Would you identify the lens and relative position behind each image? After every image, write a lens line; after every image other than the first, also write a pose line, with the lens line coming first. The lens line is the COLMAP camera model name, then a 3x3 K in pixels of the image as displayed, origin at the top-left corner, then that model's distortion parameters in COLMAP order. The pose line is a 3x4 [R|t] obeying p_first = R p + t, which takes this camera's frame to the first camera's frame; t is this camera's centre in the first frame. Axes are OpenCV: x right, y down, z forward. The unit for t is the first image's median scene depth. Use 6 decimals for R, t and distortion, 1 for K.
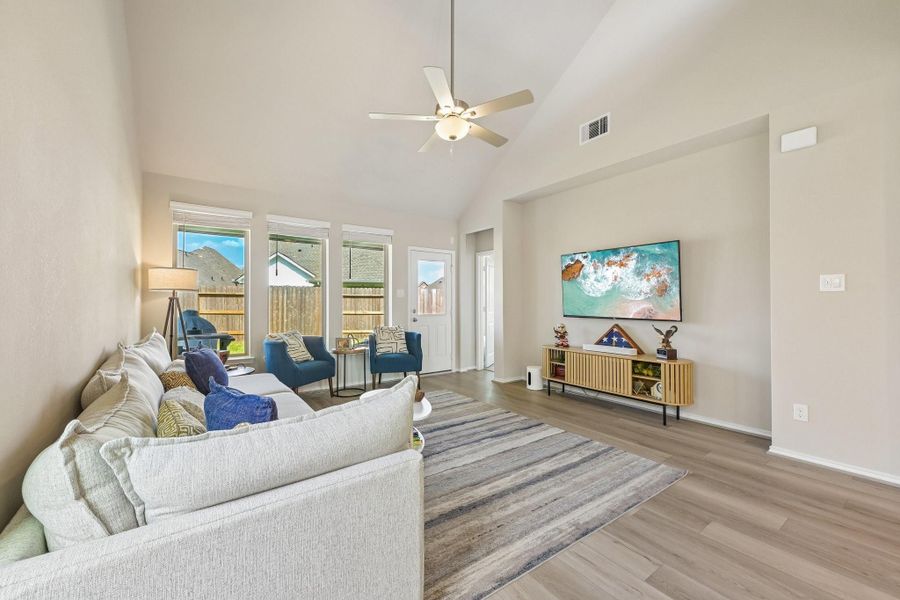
lens RADIAL K [[362.2, 0, 443.4], [0, 362.2, 298.6], [0, 0, 1]] dist [-0.000062, 0.000361]
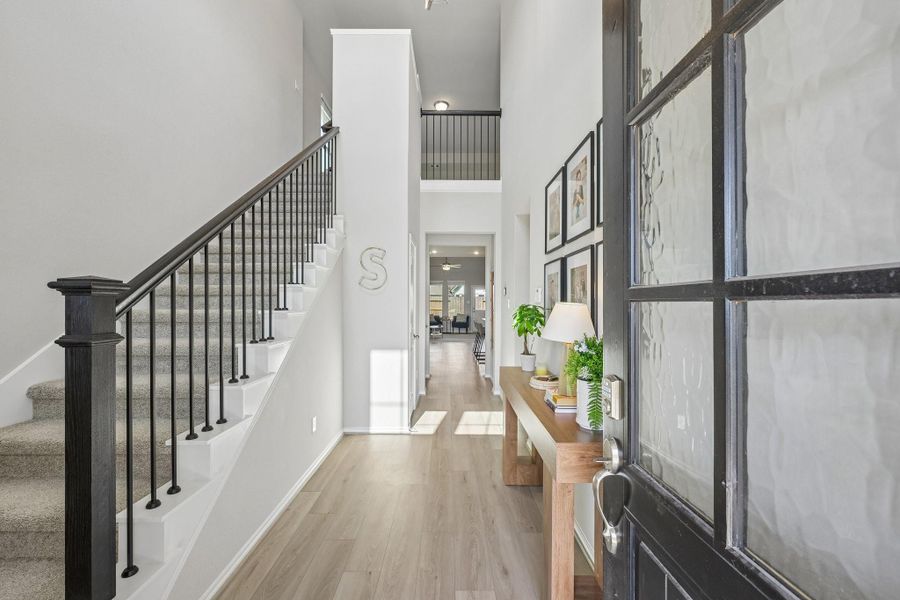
lens RADIAL K [[362.2, 0, 449.6], [0, 362.2, 303.1], [0, 0, 1]] dist [-0.000062, 0.000361]
pose [[0.820236, 0.000558, -0.572026, 1.876426], [0.004713, 0.999959, 0.007733, -0.042375], [0.572006, -0.009038, 0.820199, -1.921891]]
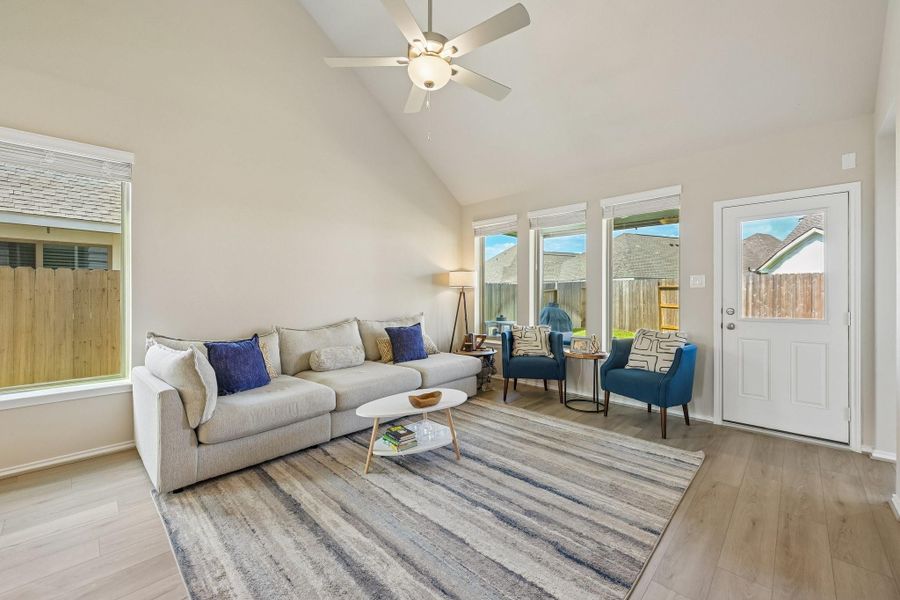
lens RADIAL K [[362.2, 0, 450.9], [0, 362.2, 294.6], [0, 0, 1]] dist [-0.000062, 0.000361]
pose [[0.192629, -0.000386, -0.981272, 0.554585], [0.007678, 0.999970, 0.001114, 0.004714], [0.981242, -0.007749, 0.192626, 0.619992]]
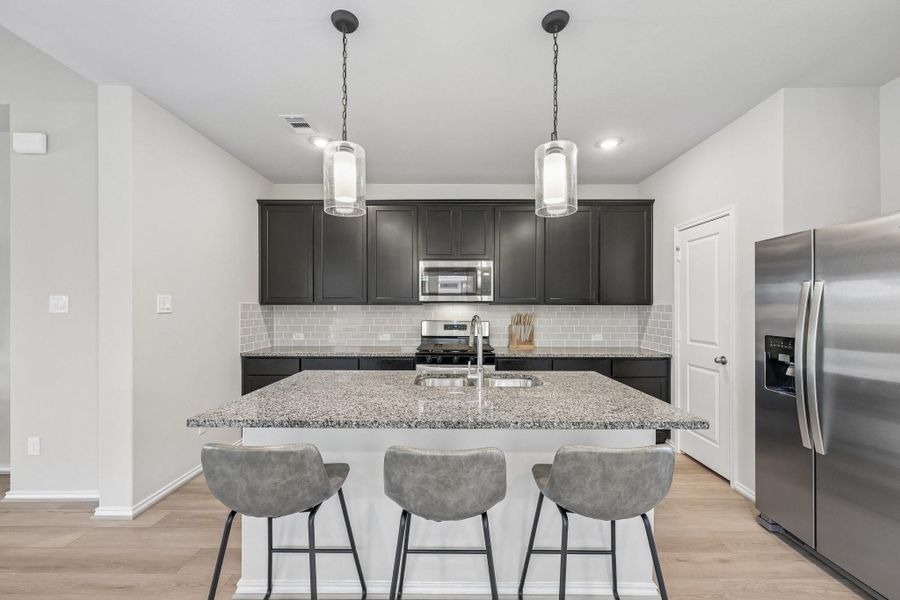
lens RADIAL K [[362.2, 0, 452.8], [0, 362.2, 306.7], [0, 0, 1]] dist [-0.000062, 0.000361]
pose [[0.580106, 0.000466, 0.814541, 0.563179], [-0.008645, 0.999947, 0.005584, -0.032145], [-0.814495, -0.010281, 0.580080, -0.250873]]
